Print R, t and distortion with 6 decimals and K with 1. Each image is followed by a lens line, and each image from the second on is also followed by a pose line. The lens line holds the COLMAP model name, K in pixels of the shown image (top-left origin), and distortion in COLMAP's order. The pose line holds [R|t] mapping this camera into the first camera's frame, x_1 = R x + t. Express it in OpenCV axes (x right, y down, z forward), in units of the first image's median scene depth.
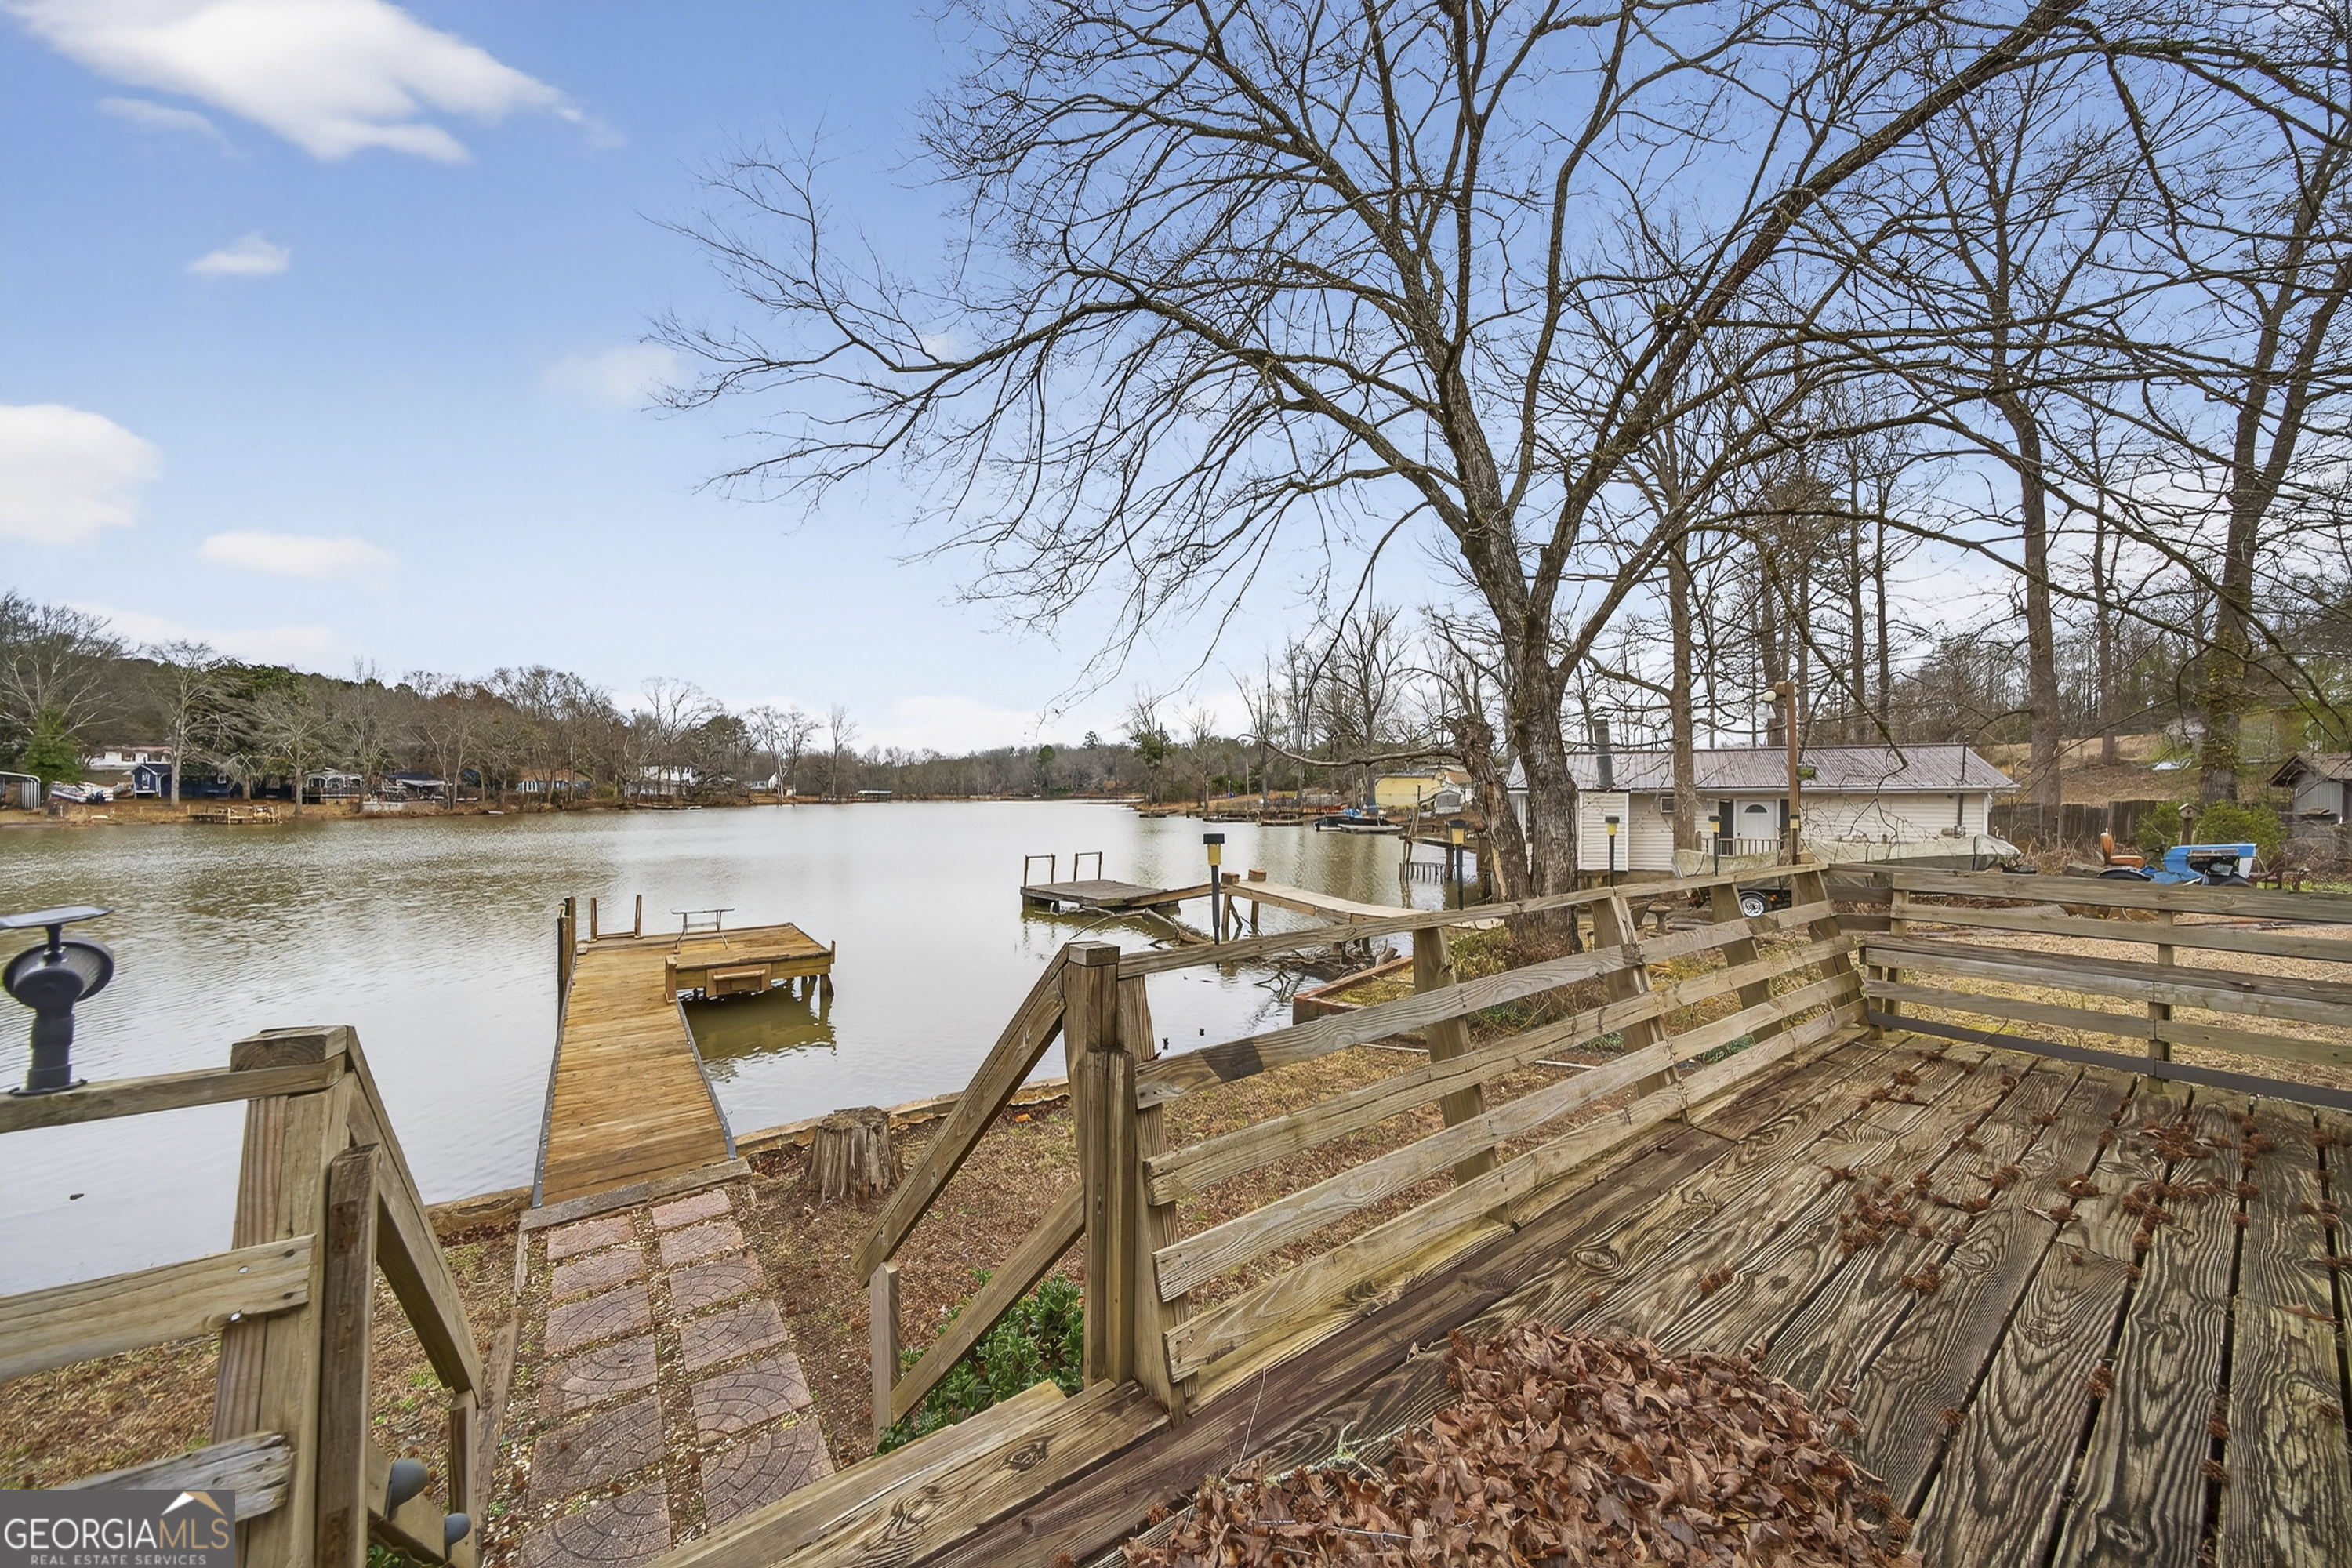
lens RADIAL K [[804.9, 0, 1162.5], [0, 804.9, 791.9], [0, 0, 1]] dist [0.000948, 0.000891]
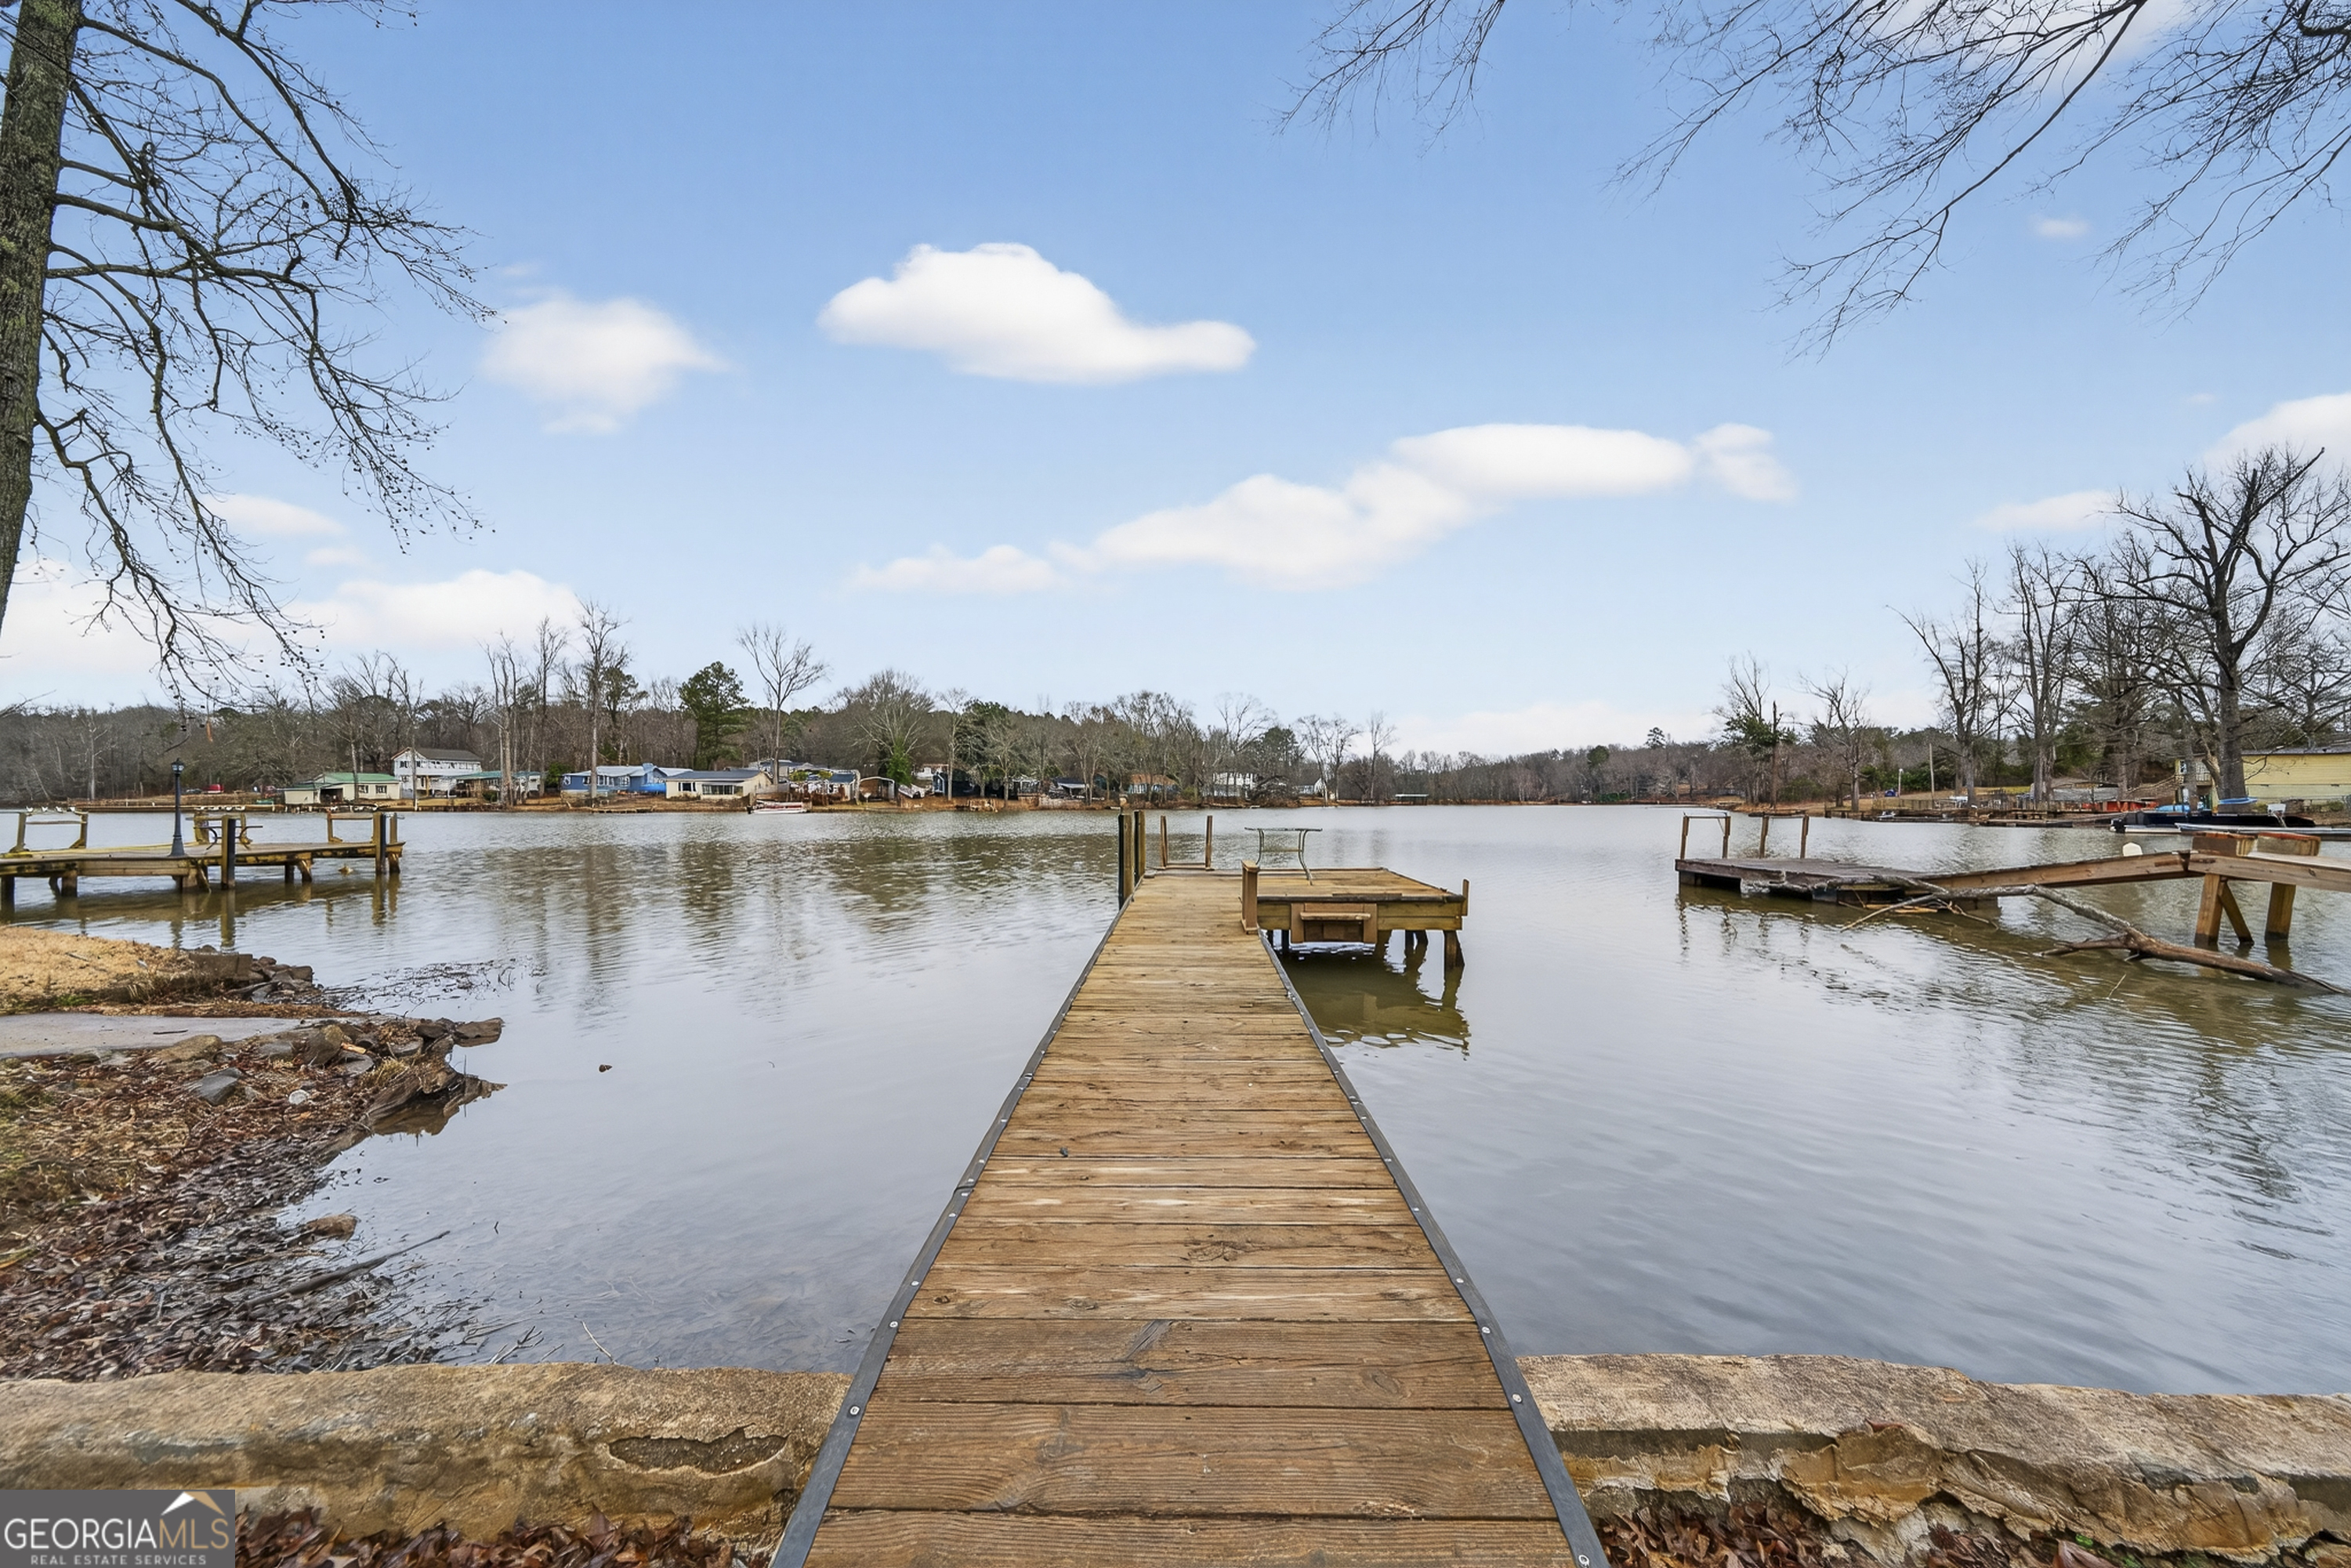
lens RADIAL K [[819.2, 0, 1183.0], [0, 819.2, 792.4], [0, 0, 1]] dist [0.004104, 0.000909]
pose [[0.817485, -0.002158, -0.575945, -0.106132], [-0.000502, 0.999990, -0.004460, 0.057578], [0.575949, 0.003935, 0.817476, 0.166606]]
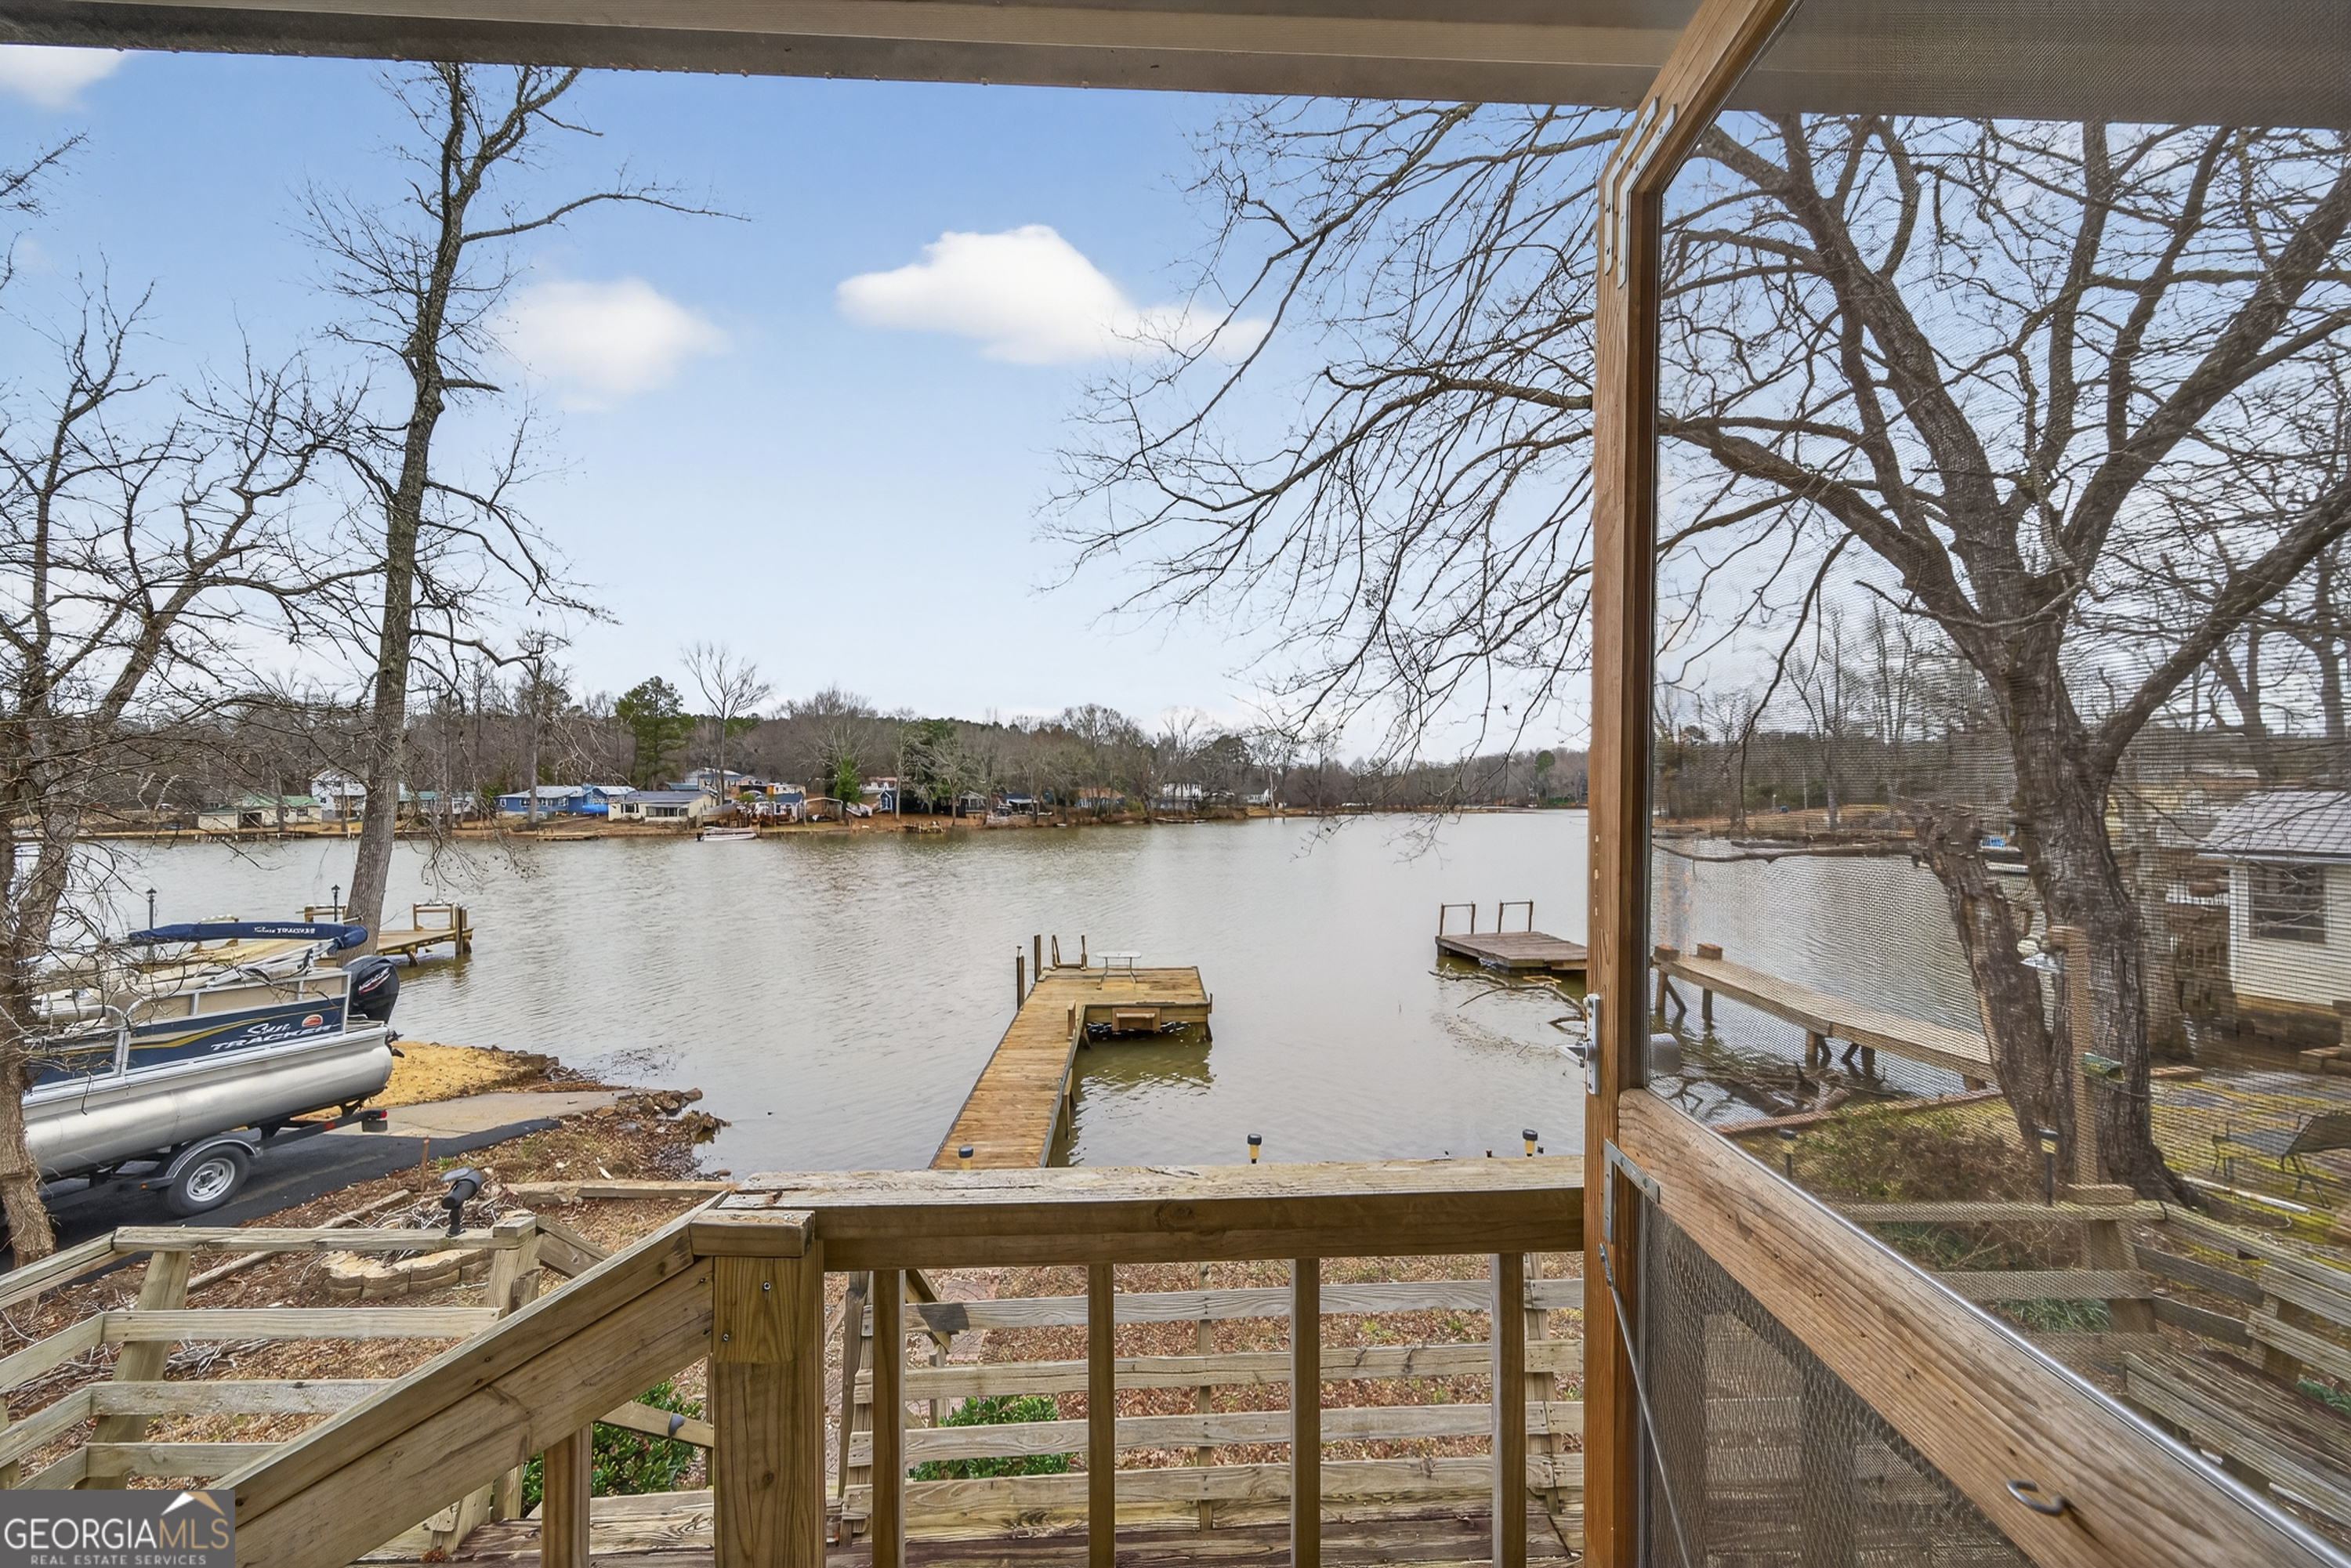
lens RADIAL K [[819.2, 0, 1174.4], [0, 819.2, 806.2], [0, 0, 1]] dist [0.004104, 0.000909]
pose [[0.845440, -0.003207, -0.534061, 0.079615], [0.005020, 0.999986, 0.001942, -0.038607], [0.534047, -0.004323, 0.845444, -0.001921]]
